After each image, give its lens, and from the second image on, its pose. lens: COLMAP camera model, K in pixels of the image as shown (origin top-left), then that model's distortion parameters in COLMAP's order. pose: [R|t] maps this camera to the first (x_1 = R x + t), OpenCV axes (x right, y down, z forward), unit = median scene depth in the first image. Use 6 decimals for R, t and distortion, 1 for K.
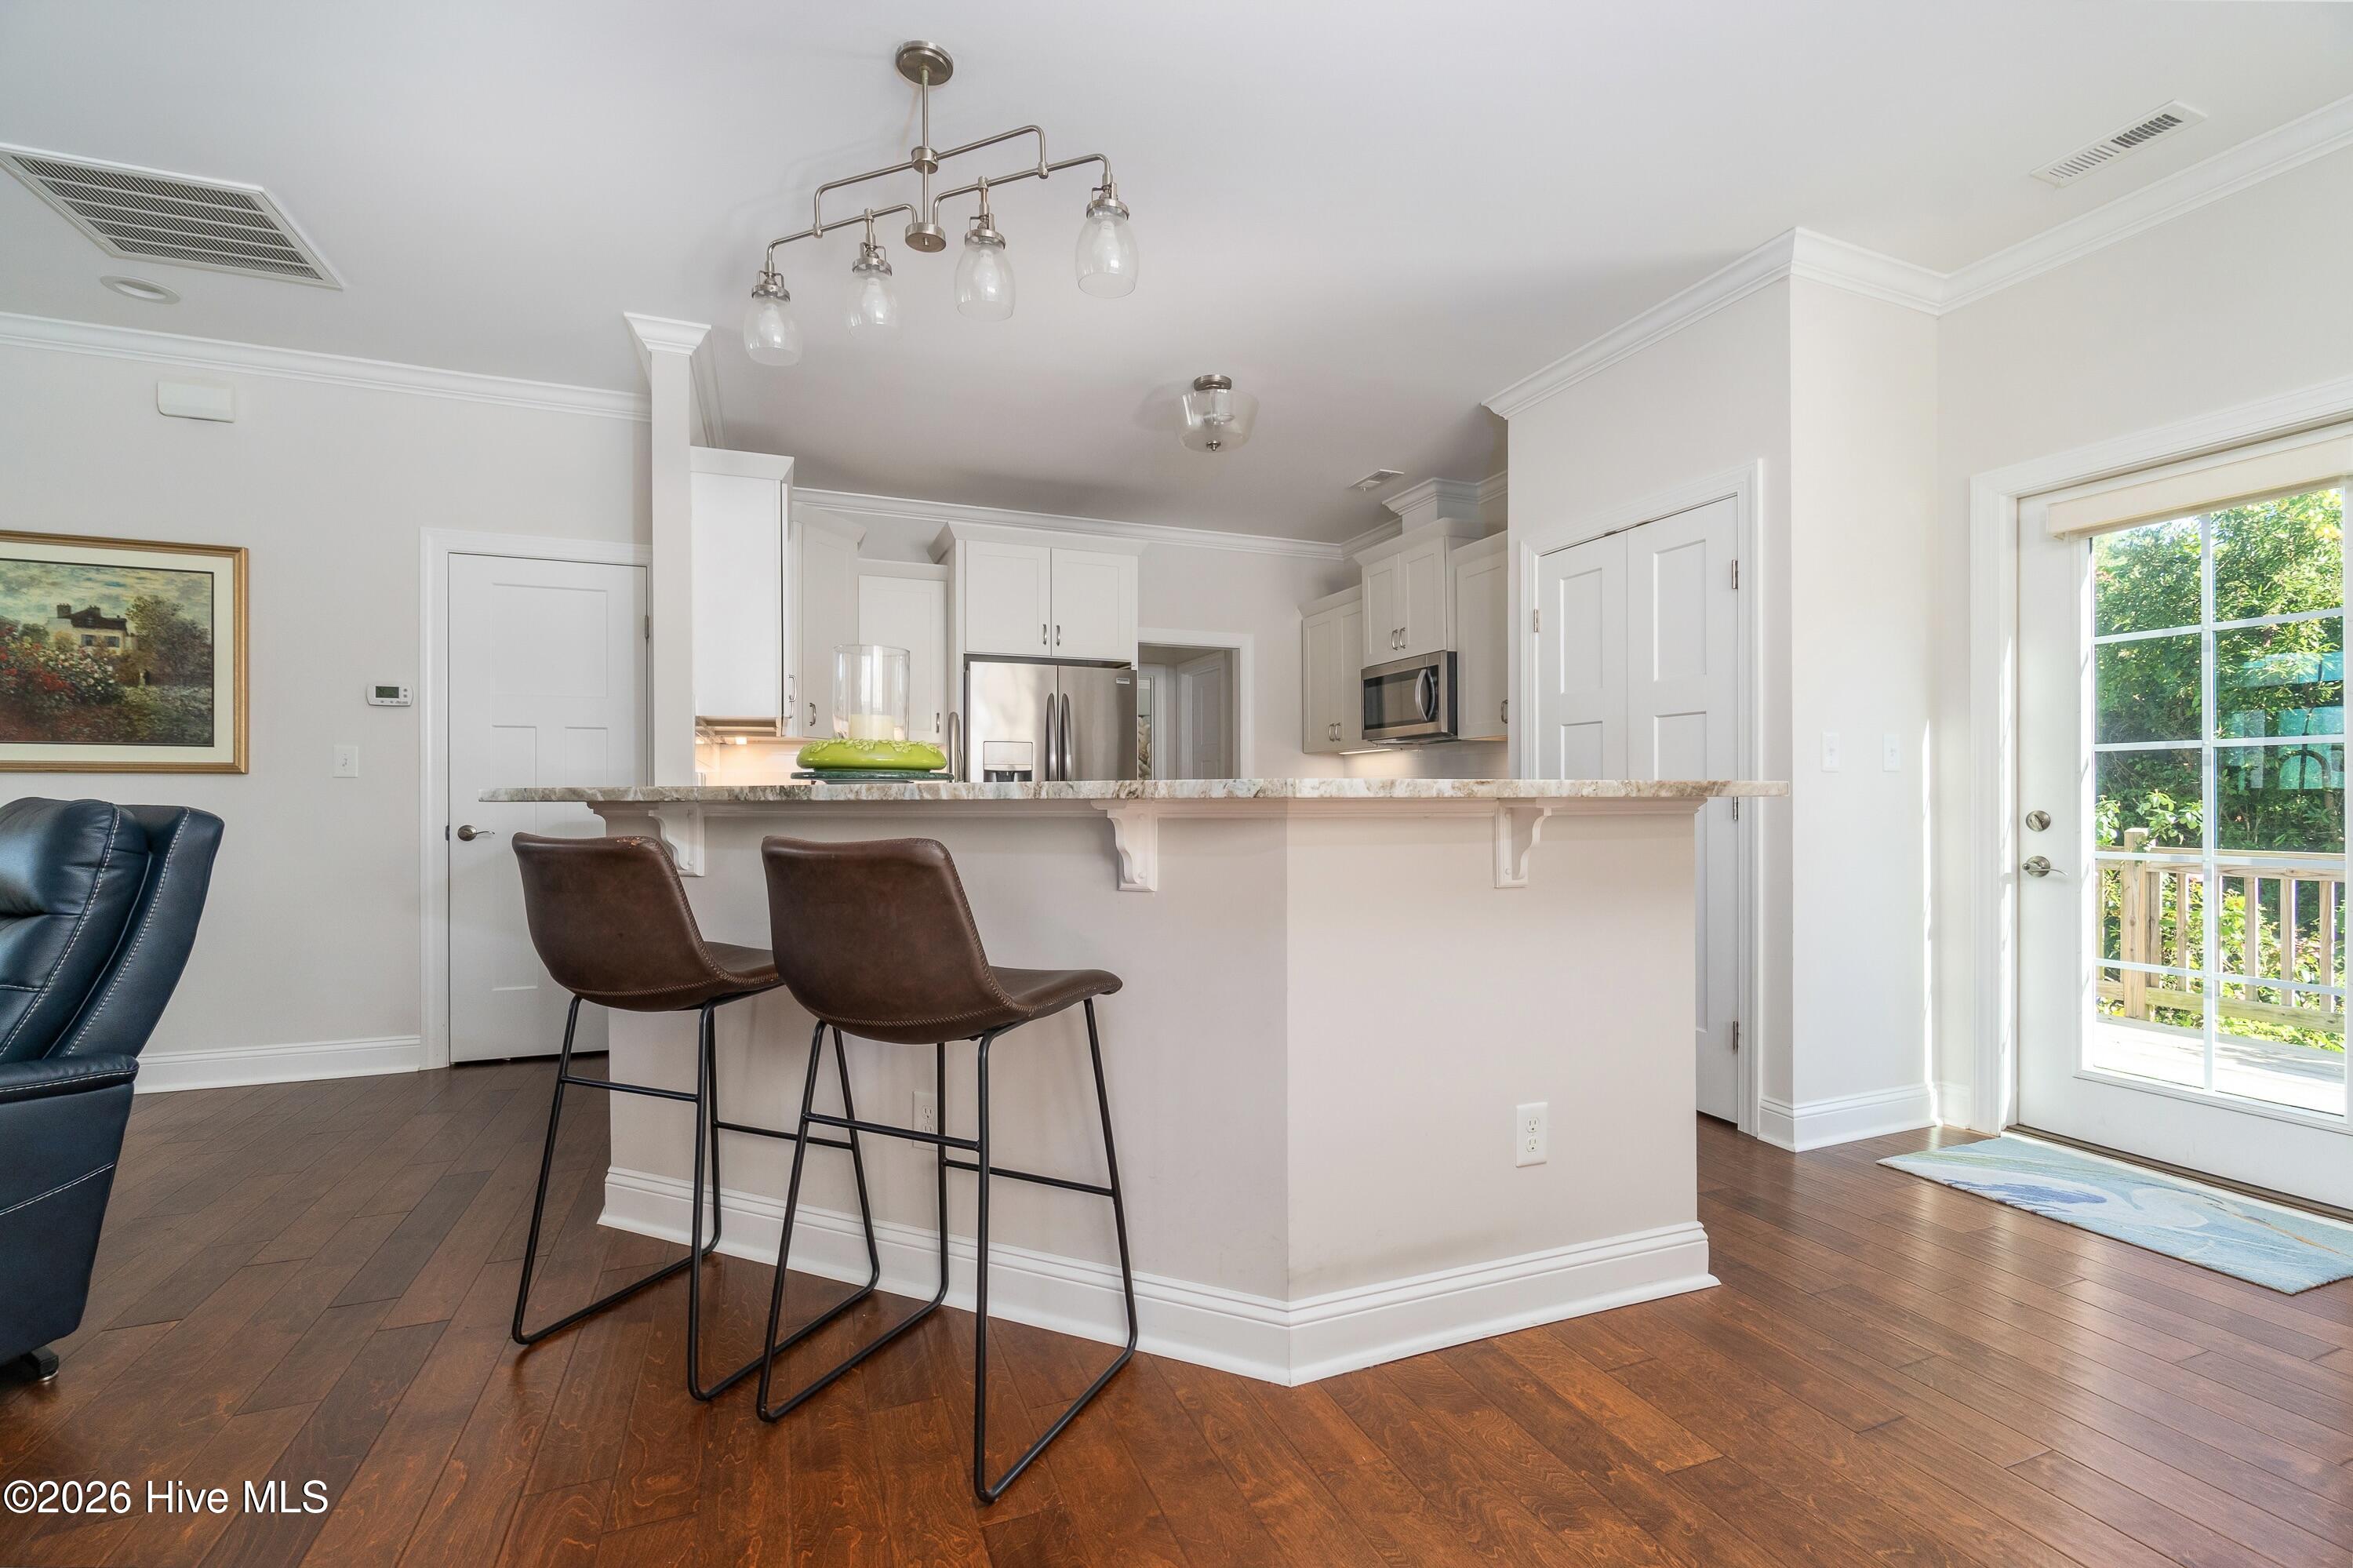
lens RADIAL K [[1013.2, 0, 1163.0], [0, 1013.2, 780.6], [0, 0, 1]] dist [-0.001058, -0.000819]
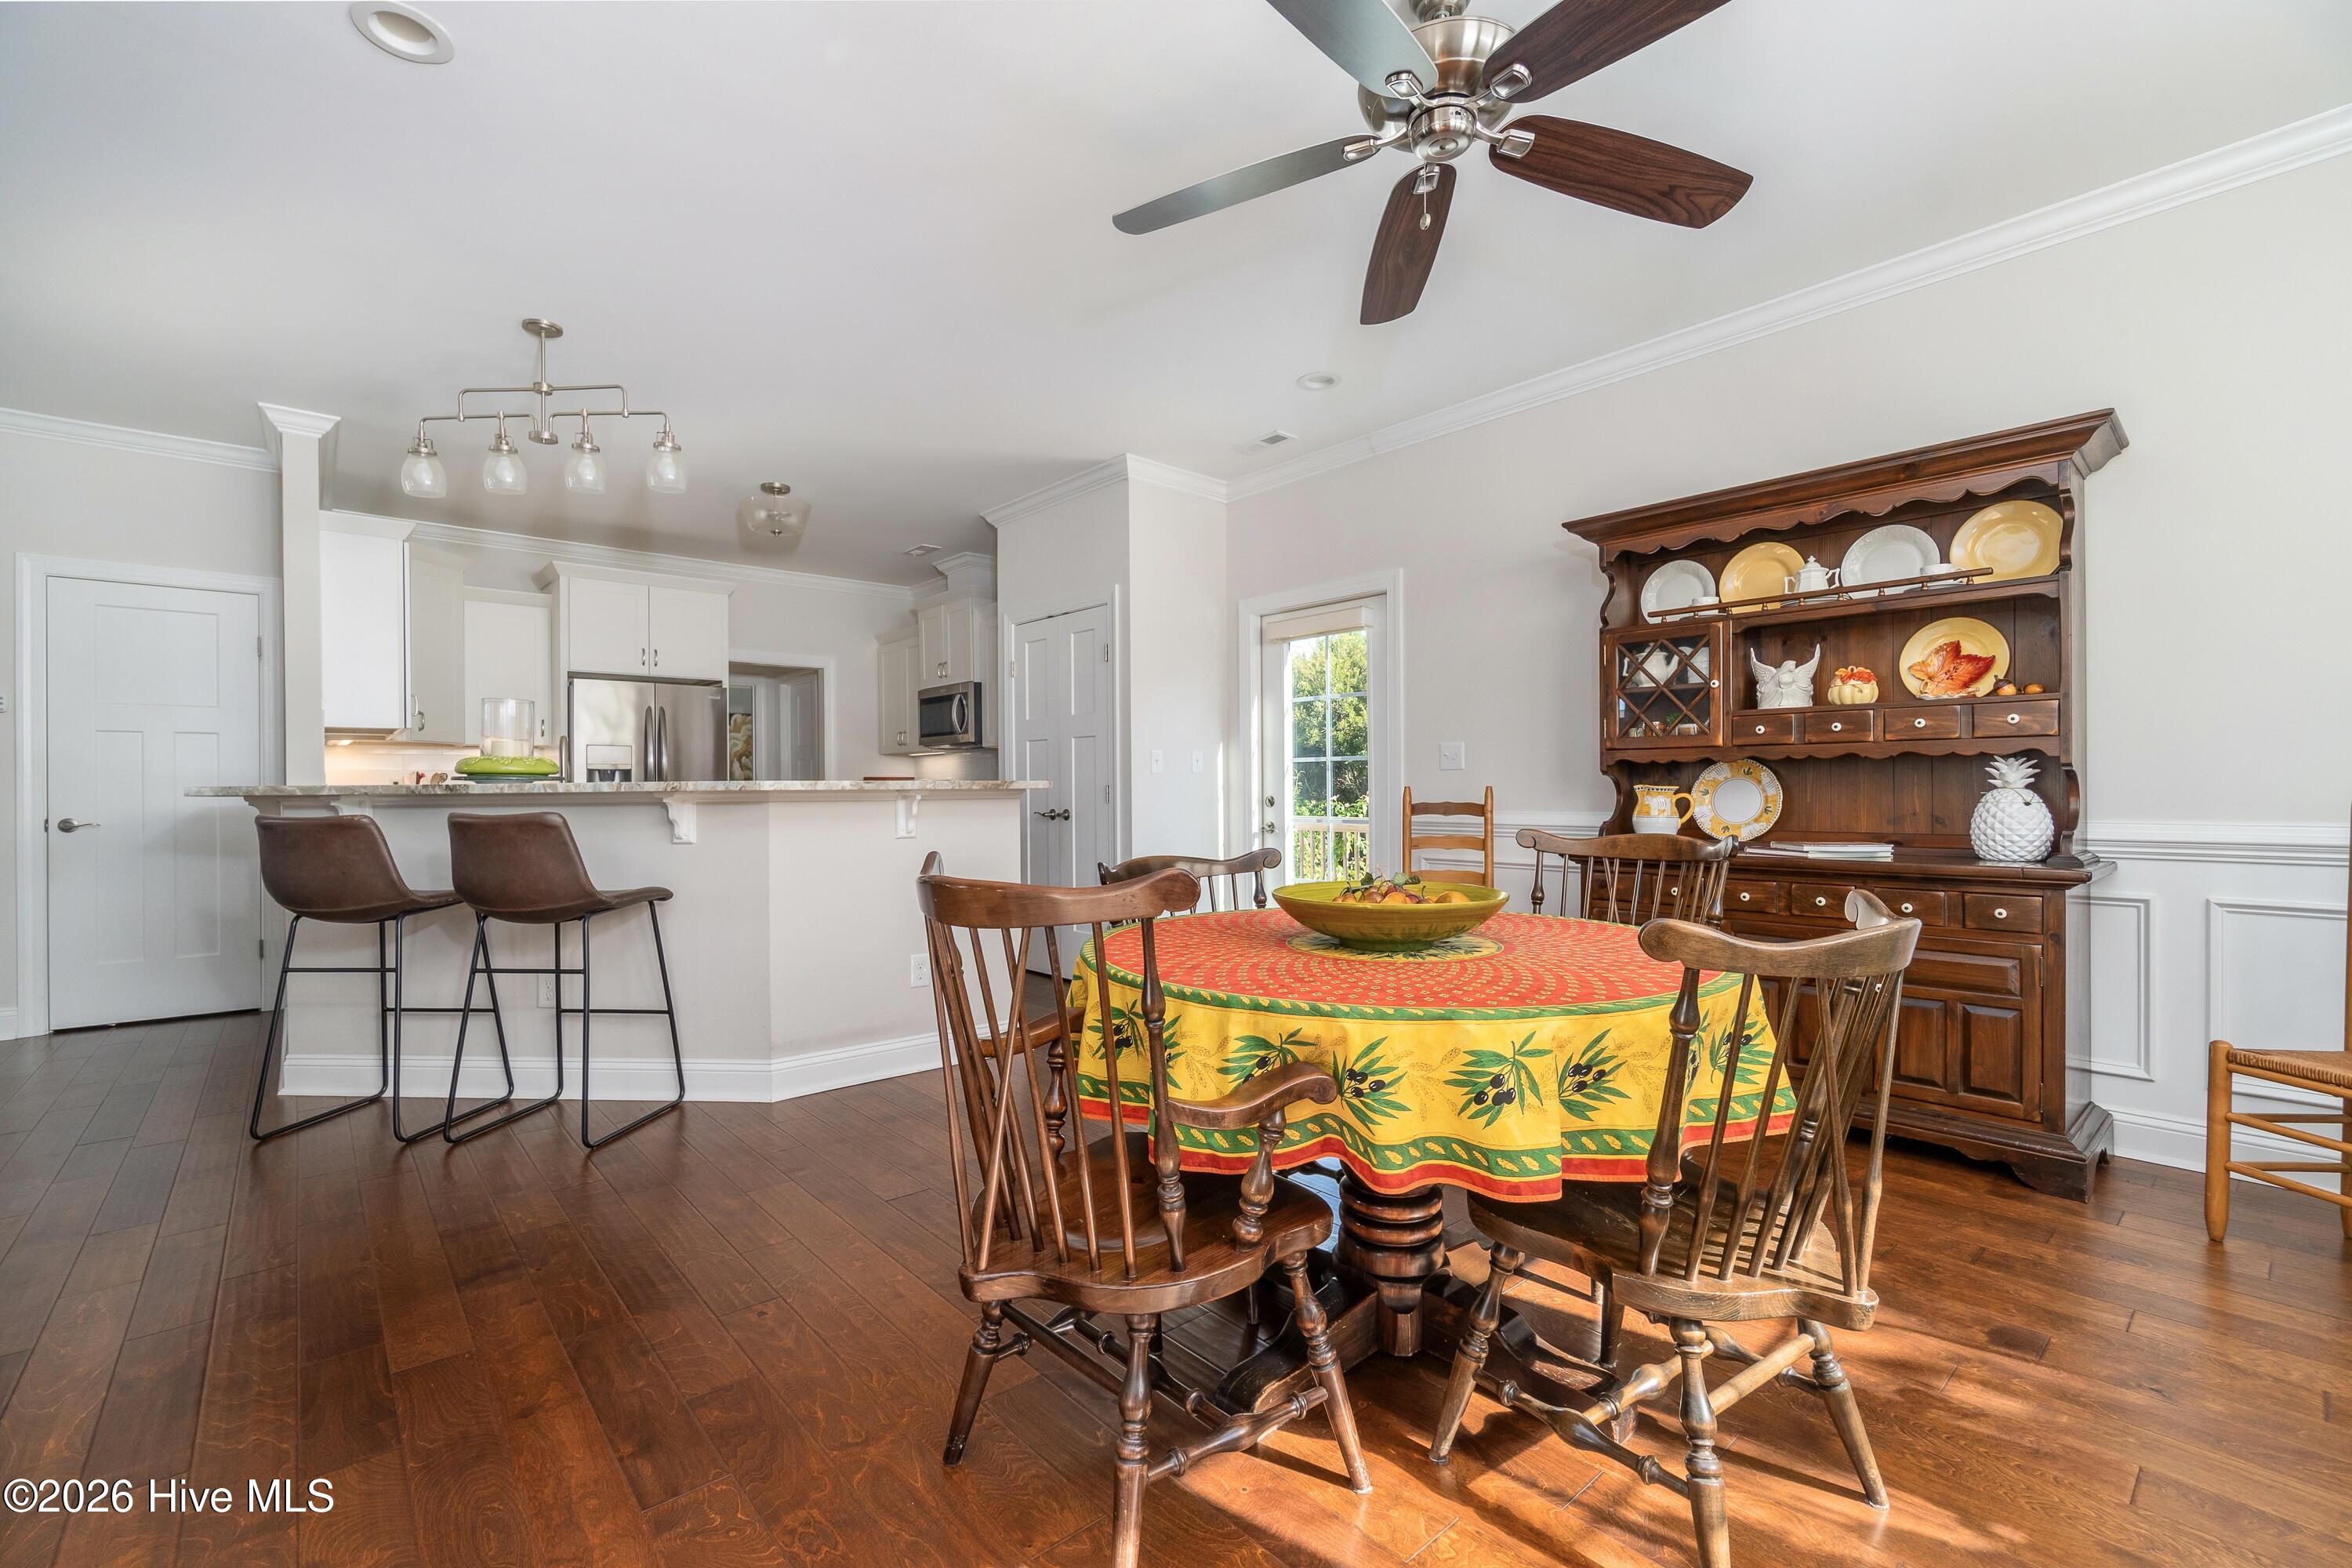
lens RADIAL K [[1012.7, 0, 1162.5], [0, 1012.7, 780.6], [0, 0, 1]] dist [-0.001058, -0.000819]
pose [[0.942417, -0.001414, 0.334438, 0.106980], [-0.001061, 0.999973, 0.007220, -0.009264], [-0.334440, -0.007160, 0.942390, -0.593514]]
